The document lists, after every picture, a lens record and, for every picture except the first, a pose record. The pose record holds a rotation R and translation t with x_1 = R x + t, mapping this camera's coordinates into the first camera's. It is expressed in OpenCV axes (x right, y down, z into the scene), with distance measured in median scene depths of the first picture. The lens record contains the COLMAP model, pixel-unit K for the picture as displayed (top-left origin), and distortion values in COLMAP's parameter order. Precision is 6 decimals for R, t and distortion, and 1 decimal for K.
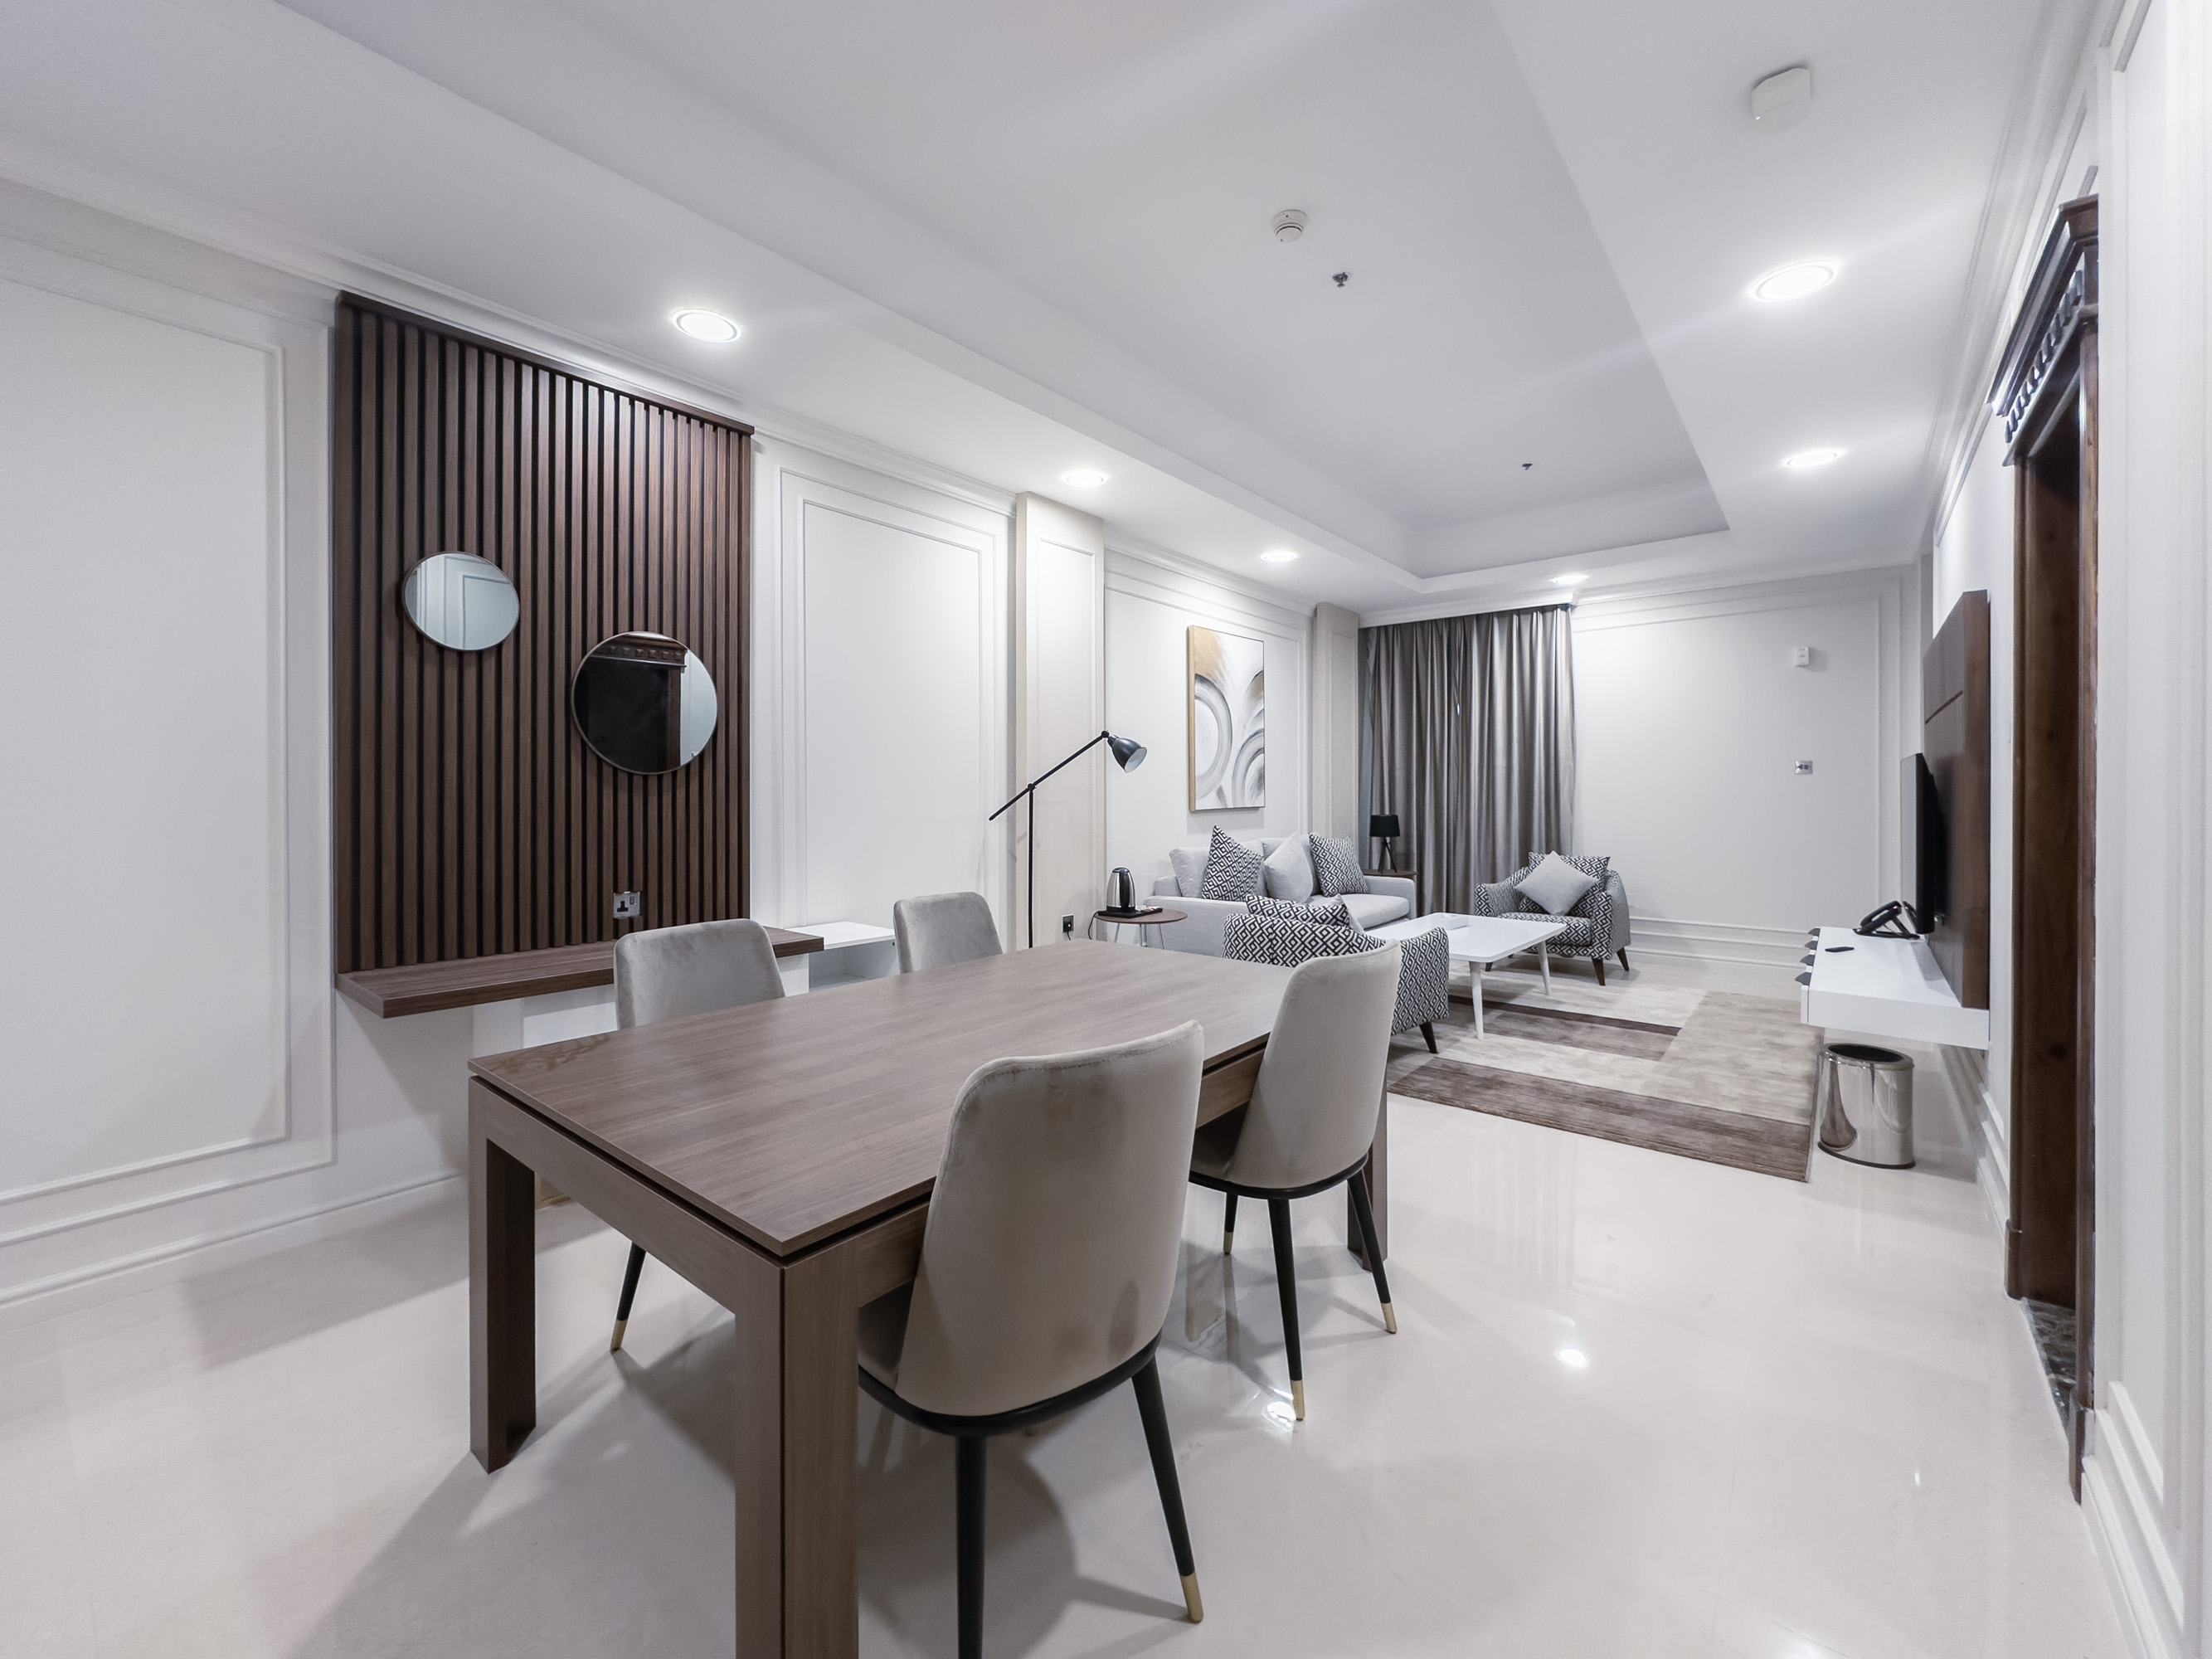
lens RADIAL K [[900.4, 0, 1107.1], [0, 900.4, 791.8], [0, 0, 1]] dist [-0.000163, 0.000043]
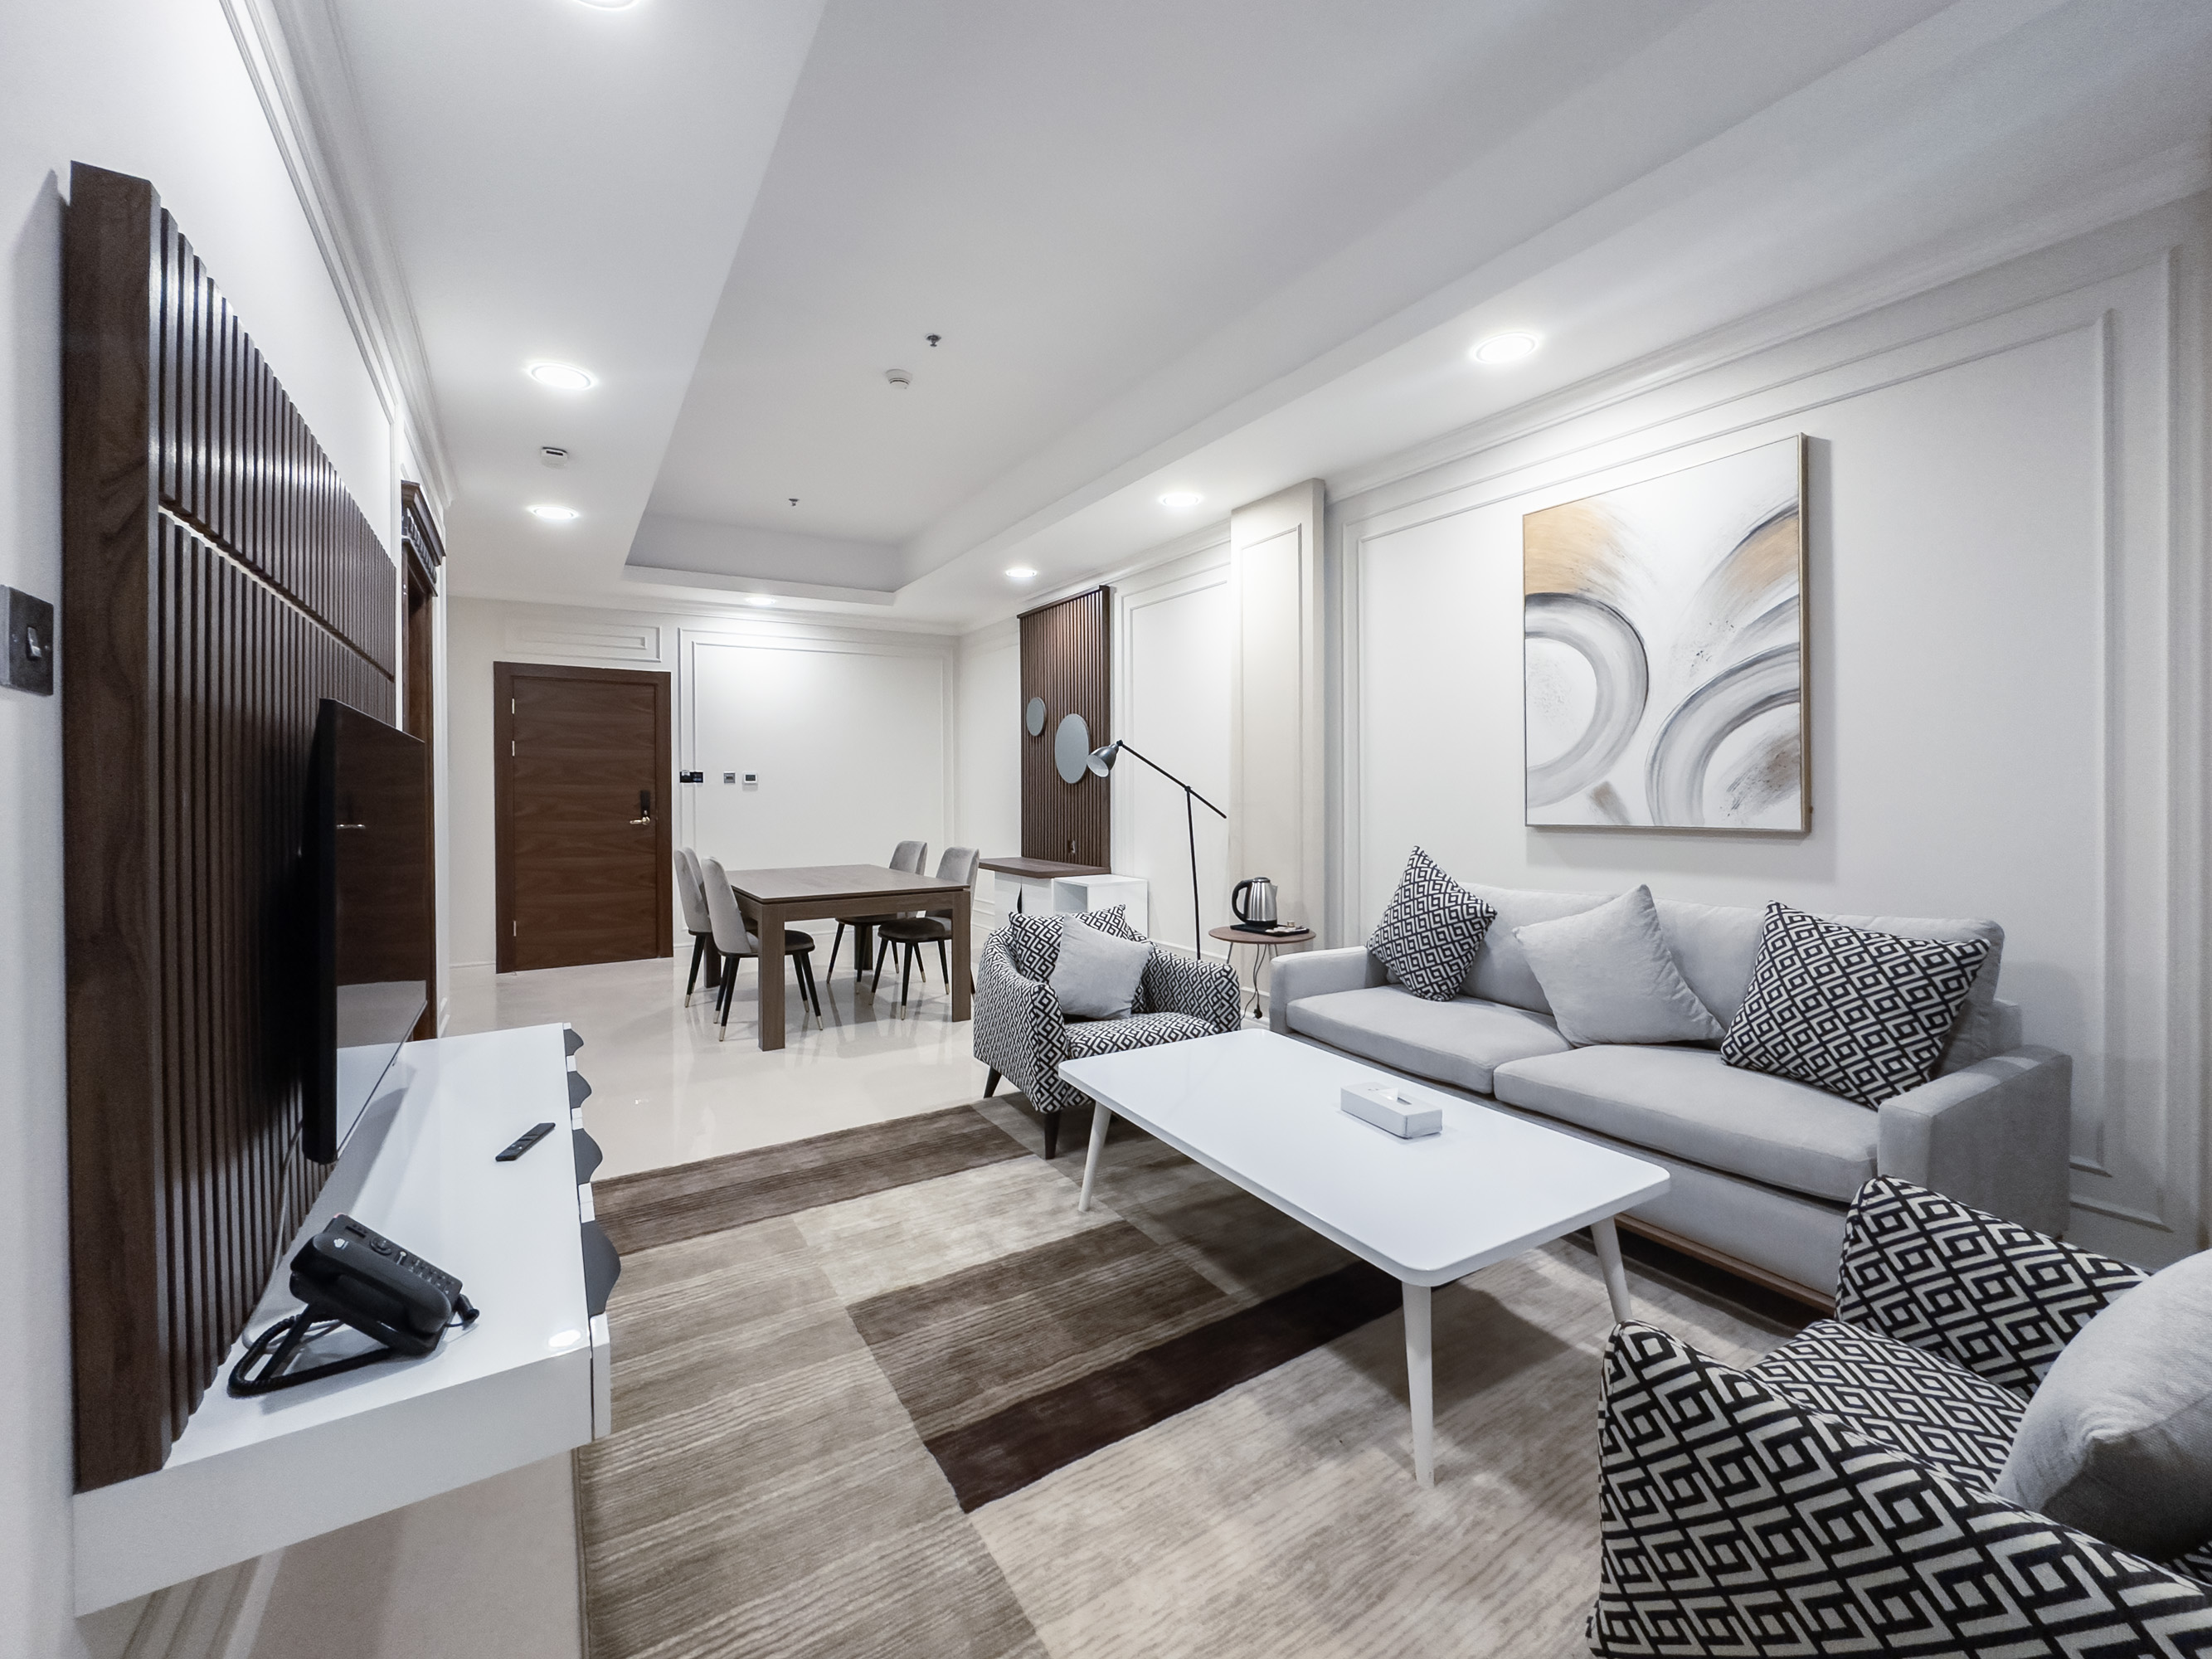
lens RADIAL K [[900.4, 0, 1107.1], [0, 900.4, 791.8], [0, 0, 1]] dist [-0.000163, 0.000043]
pose [[-0.306594, -0.000161, -0.951840, 0.728810], [-0.000317, 1.000000, -0.000067, -0.001033], [0.951840, 0.000281, -0.306594, 0.891895]]
